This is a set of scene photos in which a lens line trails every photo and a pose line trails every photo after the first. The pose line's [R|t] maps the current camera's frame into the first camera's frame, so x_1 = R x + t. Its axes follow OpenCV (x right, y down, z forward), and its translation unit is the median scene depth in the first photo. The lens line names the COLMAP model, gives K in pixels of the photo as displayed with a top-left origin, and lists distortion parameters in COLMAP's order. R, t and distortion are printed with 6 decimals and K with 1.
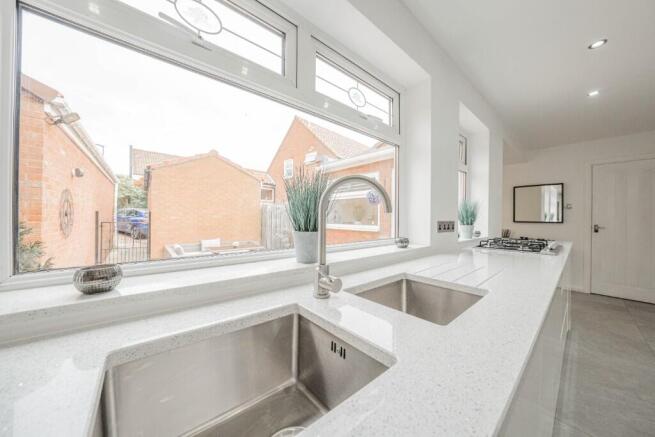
lens RADIAL K [[224.5, 0, 329.1], [0, 224.5, 216.4], [0, 0, 1]] dist [-0.018910, 0.000023]
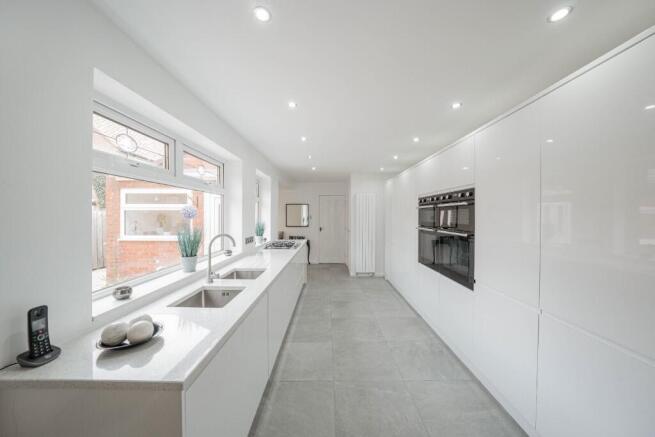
lens RADIAL K [[224.5, 0, 329.1], [0, 224.5, 216.4], [0, 0, 1]] dist [-0.018910, 0.000023]
pose [[0.652547, -0.011582, 0.757660, -0.323484], [0.001093, 0.999897, 0.014344, -0.129403], [-0.757747, -0.008532, 0.652492, -0.508571]]
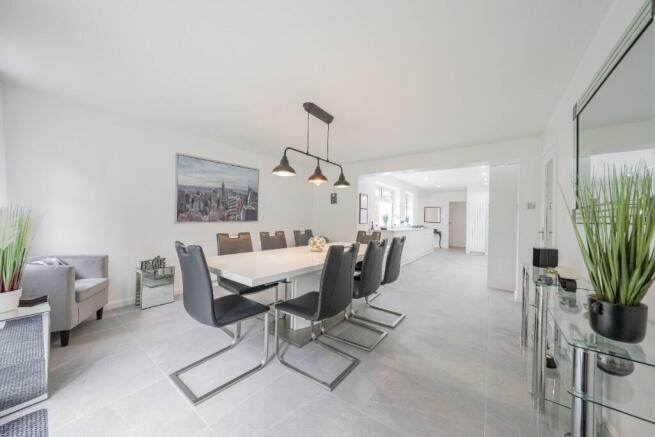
lens RADIAL K [[224.5, 0, 329.1], [0, 224.5, 216.4], [0, 0, 1]] dist [-0.018910, 0.000023]
pose [[0.976610, 0.014913, 0.214502, -1.336254], [-0.013752, 0.999882, -0.006903, -0.009448], [-0.214580, 0.003792, 0.976699, -2.183592]]
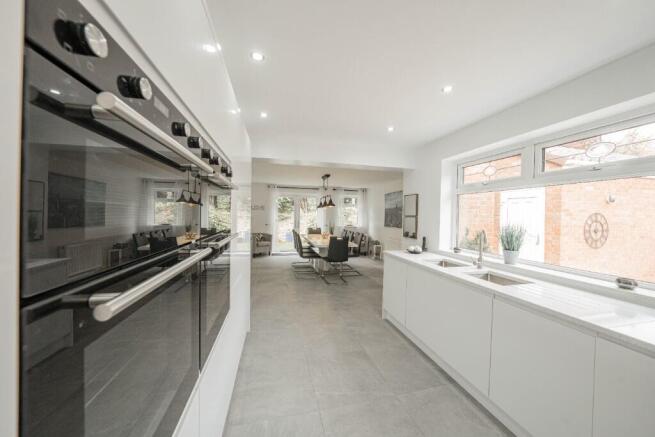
lens RADIAL K [[224.5, 0, 329.1], [0, 224.5, 216.4], [0, 0, 1]] dist [-0.018910, 0.000023]
pose [[-0.449009, -0.008350, -0.893488, 1.114046], [-0.021264, 0.999773, 0.001343, -0.097915], [0.893274, 0.019602, -0.449085, 0.151623]]
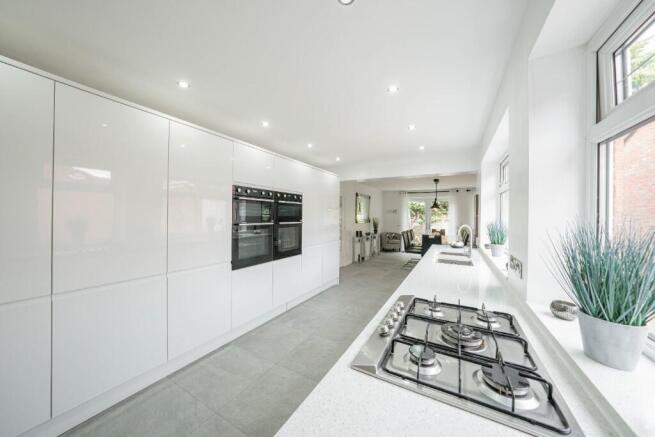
lens RADIAL K [[224.5, 0, 329.1], [0, 224.5, 216.4], [0, 0, 1]] dist [-0.018910, 0.000023]
pose [[-0.939720, -0.016055, -0.341568, 1.023485], [-0.015851, 0.999869, -0.003389, -0.079911], [0.341577, 0.002229, -0.939851, 1.101139]]
